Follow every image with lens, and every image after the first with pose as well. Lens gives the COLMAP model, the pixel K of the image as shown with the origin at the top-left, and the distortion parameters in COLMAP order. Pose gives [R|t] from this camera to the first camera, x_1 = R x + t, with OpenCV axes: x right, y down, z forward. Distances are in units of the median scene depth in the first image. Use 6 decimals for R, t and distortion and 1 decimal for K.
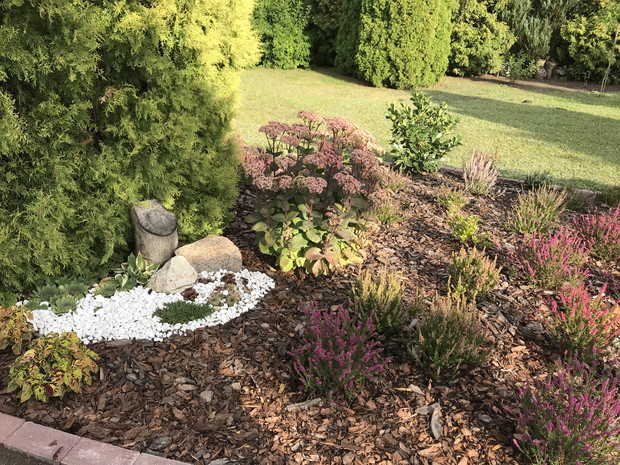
lens RADIAL K [[519.6, 0, 309.7], [0, 519.6, 222.7], [0, 0, 1]] dist [0.047122, -0.026920]
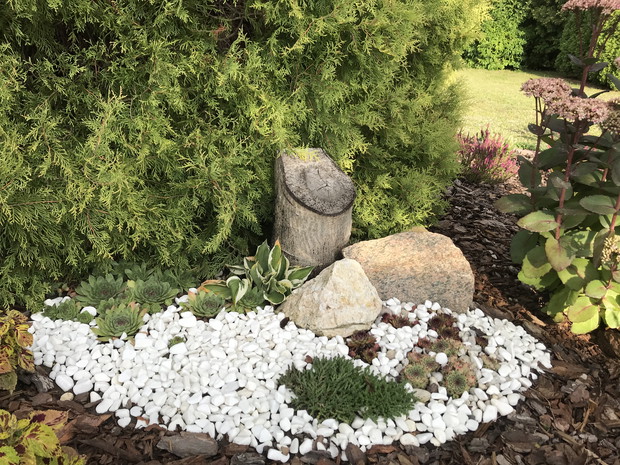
lens RADIAL K [[519.6, 0, 309.7], [0, 519.6, 222.7], [0, 0, 1]] dist [0.047122, -0.026920]
pose [[0.942752, 0.131680, -0.306398, -0.142805], [-0.142360, 0.989734, -0.012671, 0.041015], [0.301584, 0.055564, 0.951819, 0.524819]]
